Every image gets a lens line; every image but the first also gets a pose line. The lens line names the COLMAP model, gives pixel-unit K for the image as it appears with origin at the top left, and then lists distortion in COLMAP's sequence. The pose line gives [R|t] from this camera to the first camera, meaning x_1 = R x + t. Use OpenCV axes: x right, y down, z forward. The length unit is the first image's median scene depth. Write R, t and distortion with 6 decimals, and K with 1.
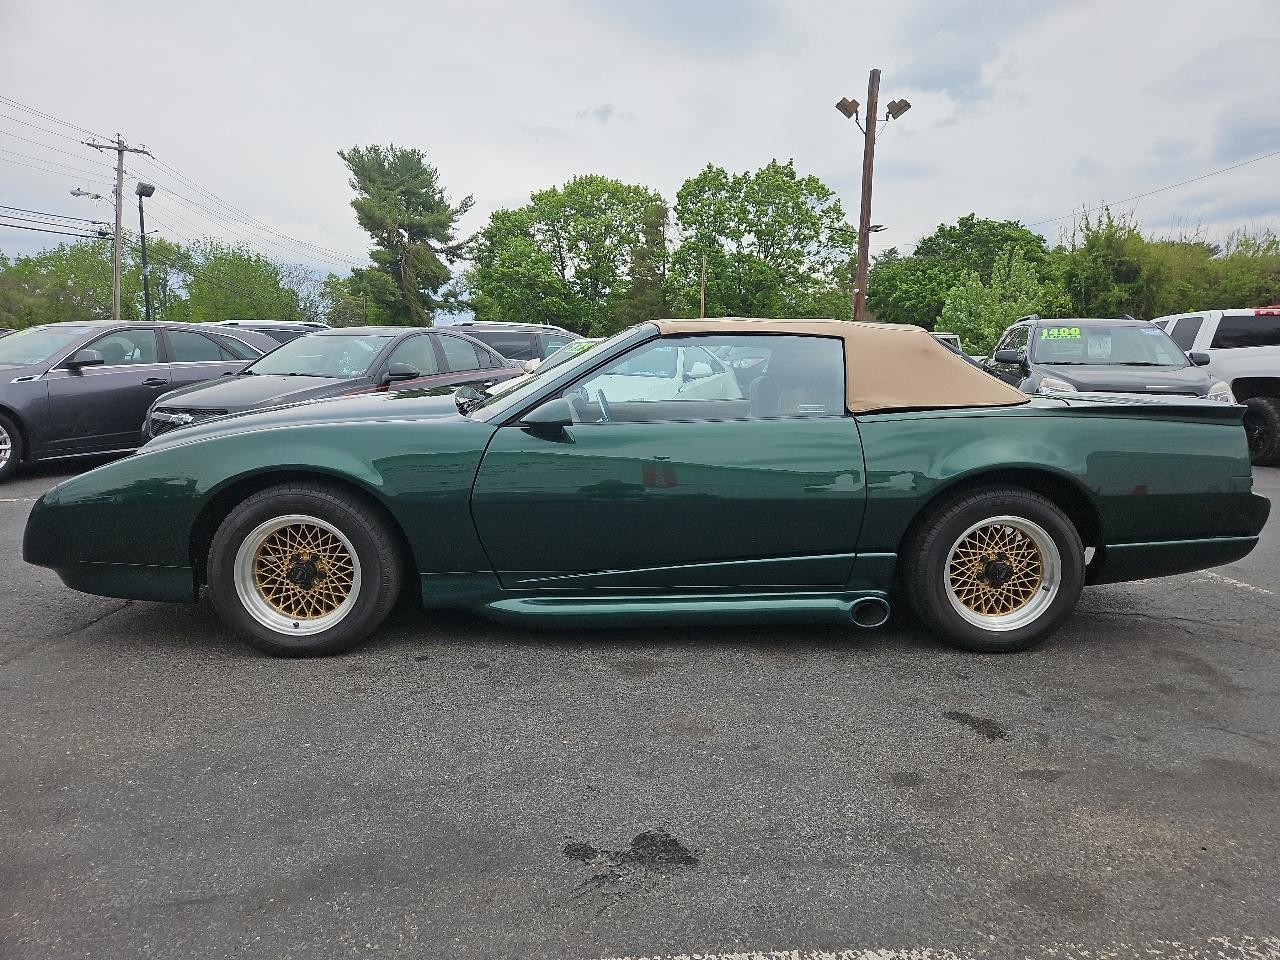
lens RADIAL K [[855.4, 0, 642.6], [0, 855.4, 471.6], [0, 0, 1]] dist [0.044479, -0.035020]
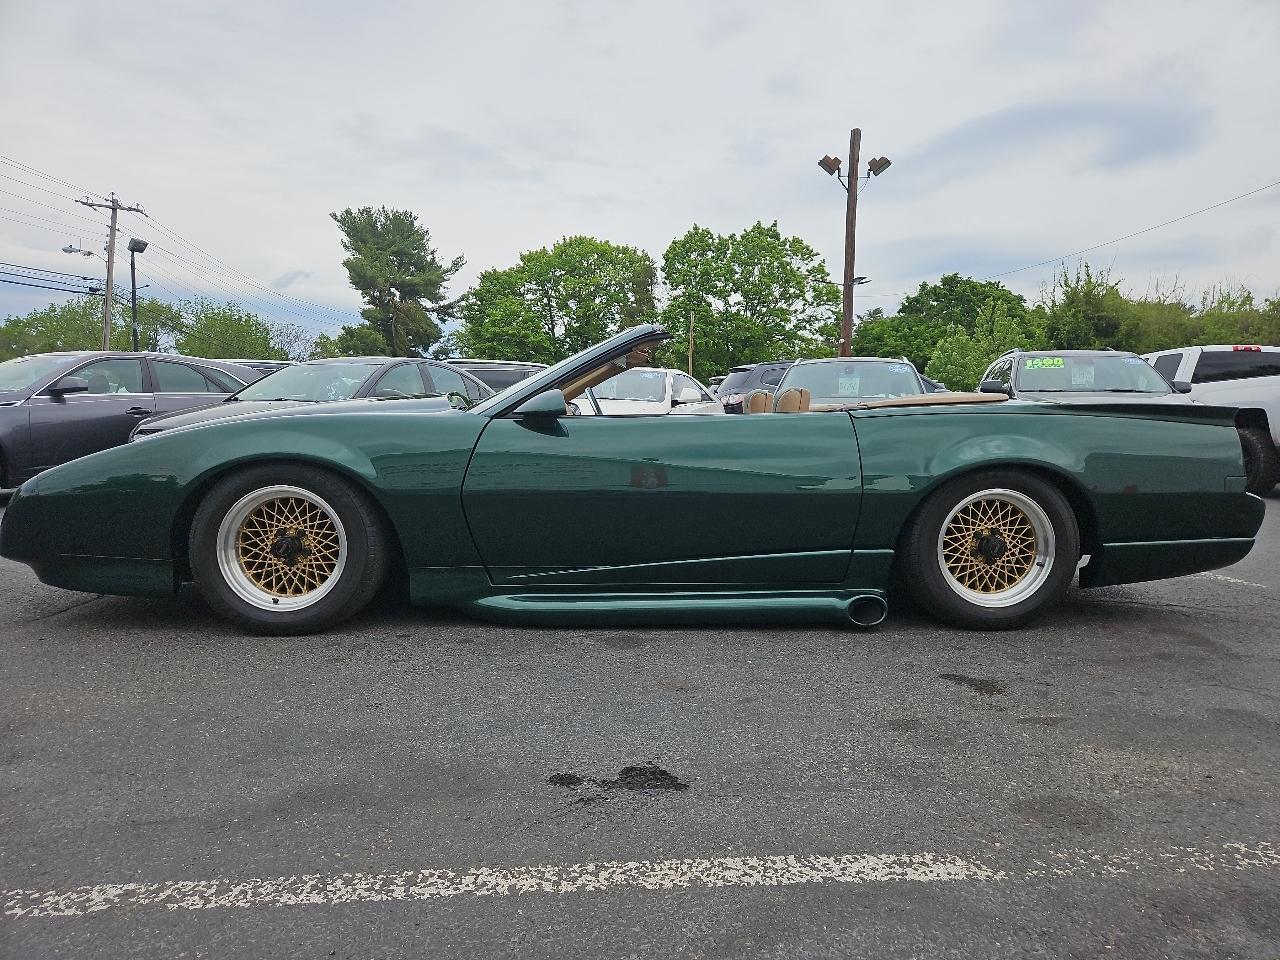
lens RADIAL K [[855.4, 0, 644.1], [0, 855.4, 479.2], [0, 0, 1]] dist [0.044479, -0.035020]
pose [[0.999891, -0.005234, 0.013820, 0.000248], [0.006045, 0.998223, -0.059289, 0.011046], [-0.013485, 0.059366, 0.998145, 0.001975]]
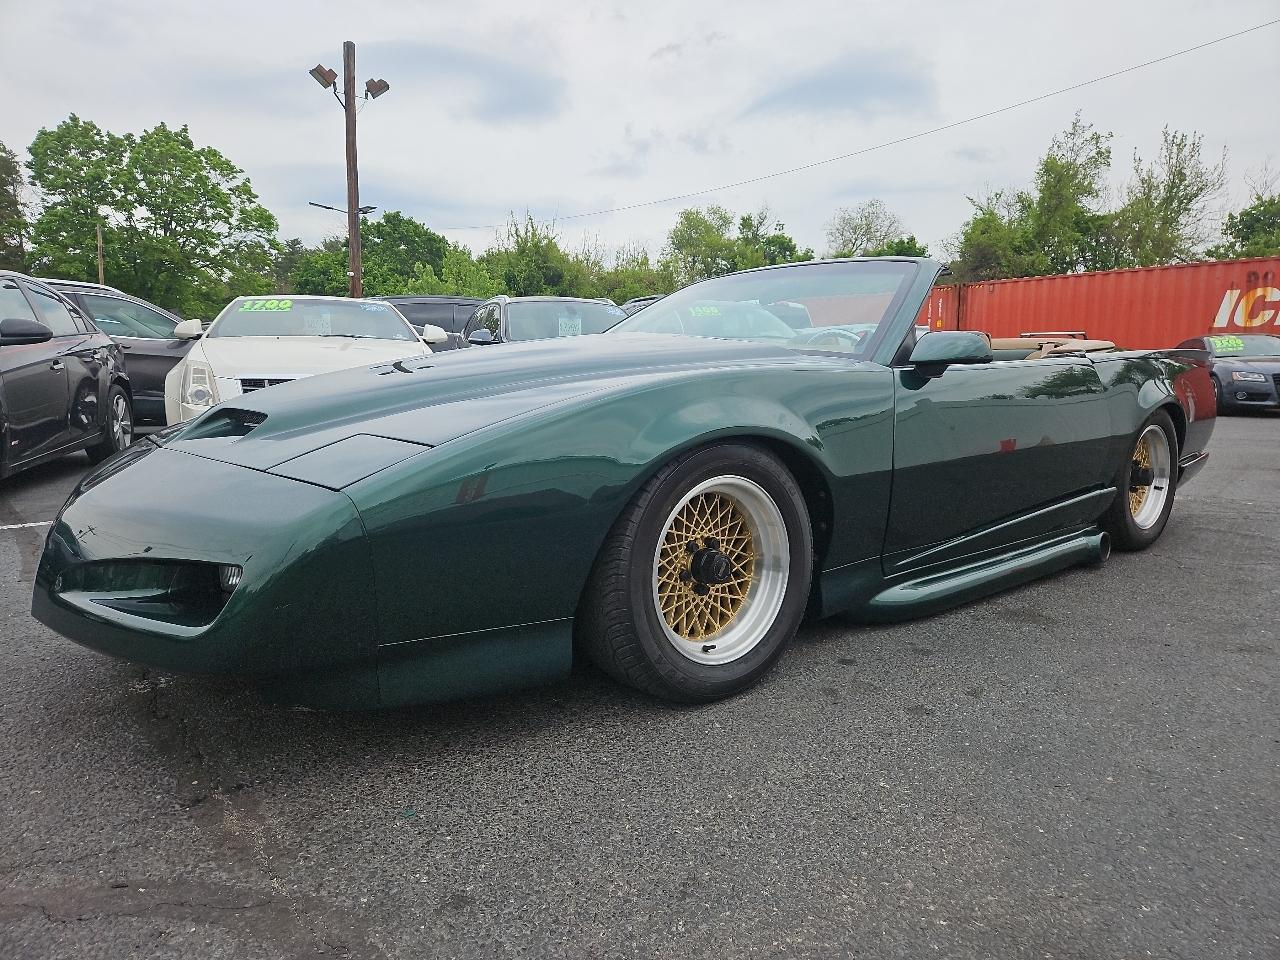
lens RADIAL K [[855.4, 0, 652.9], [0, 855.4, 472.7], [0, 0, 1]] dist [0.044479, -0.035020]
pose [[0.786722, -0.085465, 0.611363, -0.089965], [0.082575, 0.996039, 0.032980, 0.002271], [-0.611760, 0.024537, 0.790663, 0.056865]]
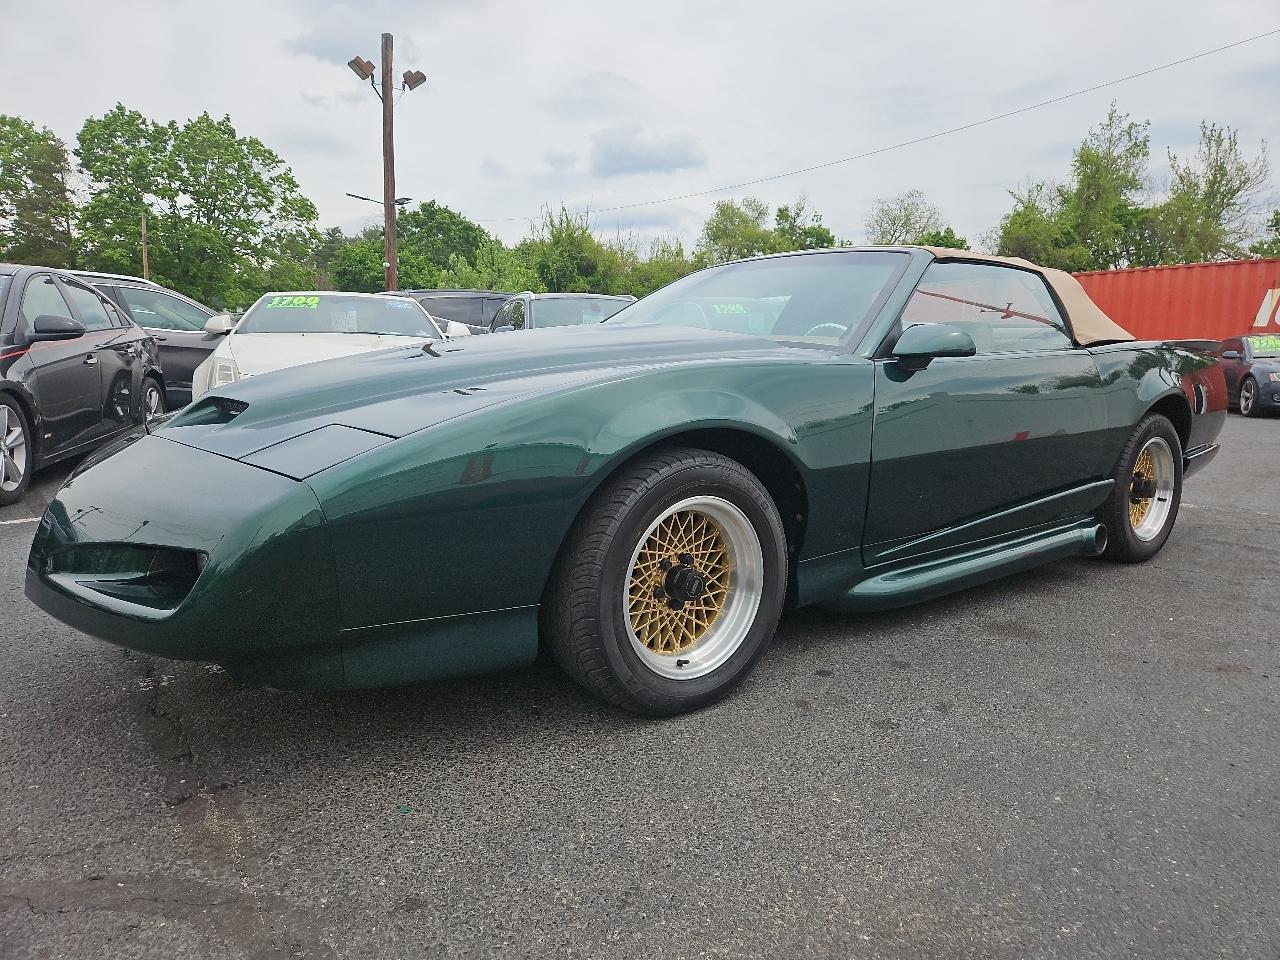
lens RADIAL K [[855.4, 0, 662.0], [0, 855.4, 470.9], [0, 0, 1]] dist [0.044479, -0.035020]
pose [[0.804914, -0.079424, 0.588052, -0.087368], [0.069456, 0.996800, 0.039561, 0.000287], [-0.589313, 0.009001, 0.807855, 0.052073]]
